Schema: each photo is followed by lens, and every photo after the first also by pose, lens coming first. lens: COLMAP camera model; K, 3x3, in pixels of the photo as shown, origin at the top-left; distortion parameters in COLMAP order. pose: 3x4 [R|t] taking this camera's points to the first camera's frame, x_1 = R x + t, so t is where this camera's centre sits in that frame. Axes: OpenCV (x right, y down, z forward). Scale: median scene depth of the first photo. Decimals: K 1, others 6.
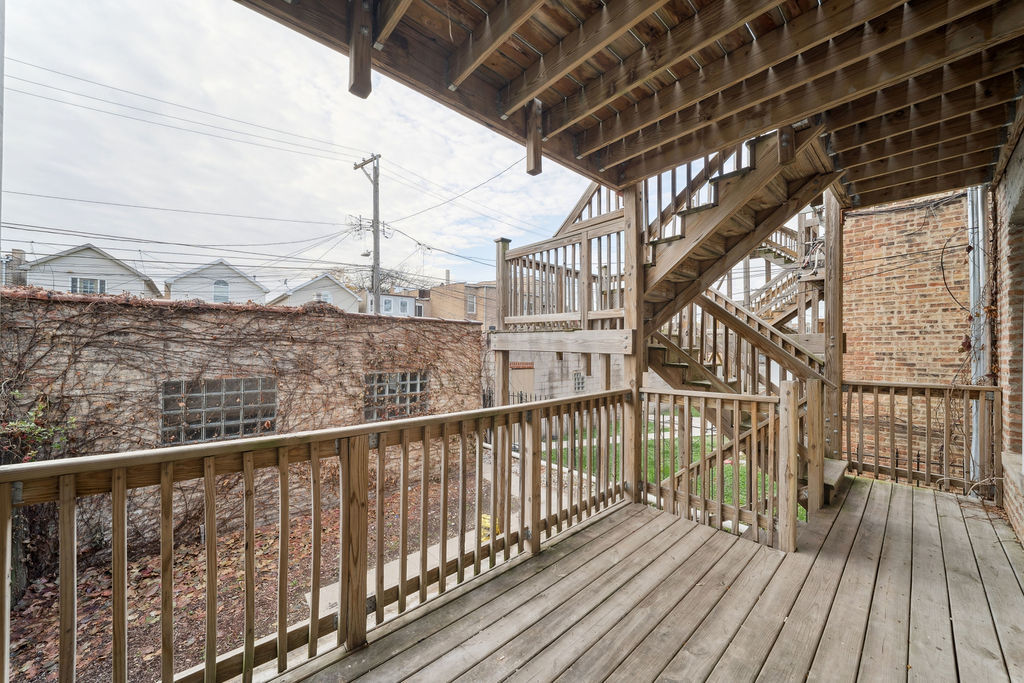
lens RADIAL K [[360.5, 0, 505.5], [0, 360.5, 343.9], [0, 0, 1]] dist [-0.002399, -0.001652]
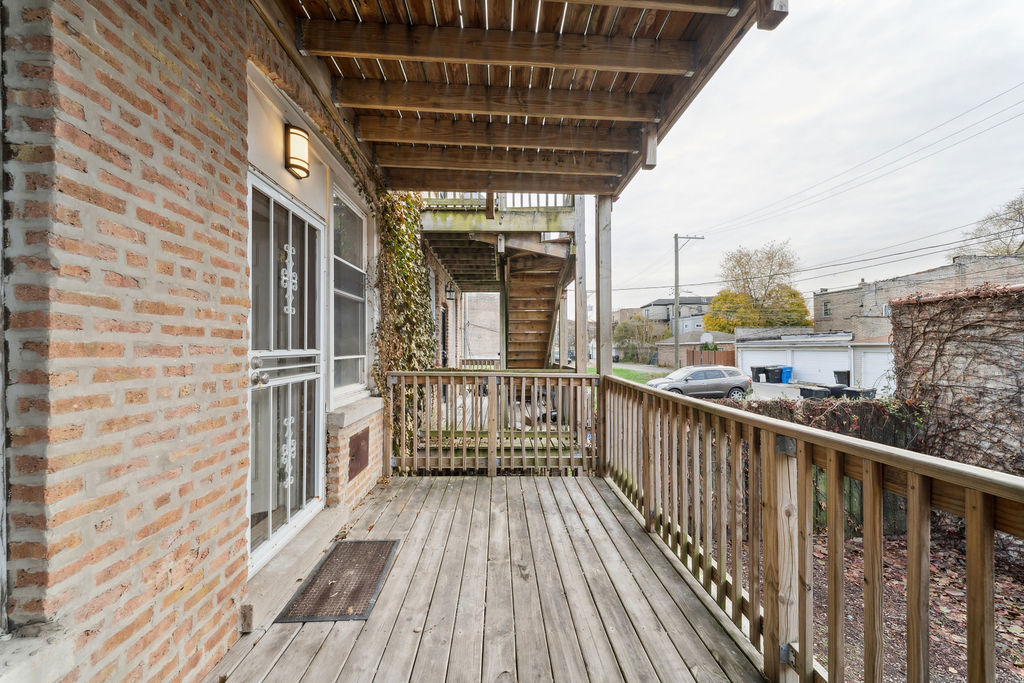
lens RADIAL K [[360.5, 0, 516.5], [0, 360.5, 344.9], [0, 0, 1]] dist [-0.002399, -0.001652]
pose [[-0.611533, -0.011783, -0.791131, 0.471204], [0.006016, 0.999791, -0.019541, 0.031996], [0.791196, -0.016710, -0.611334, 0.615100]]
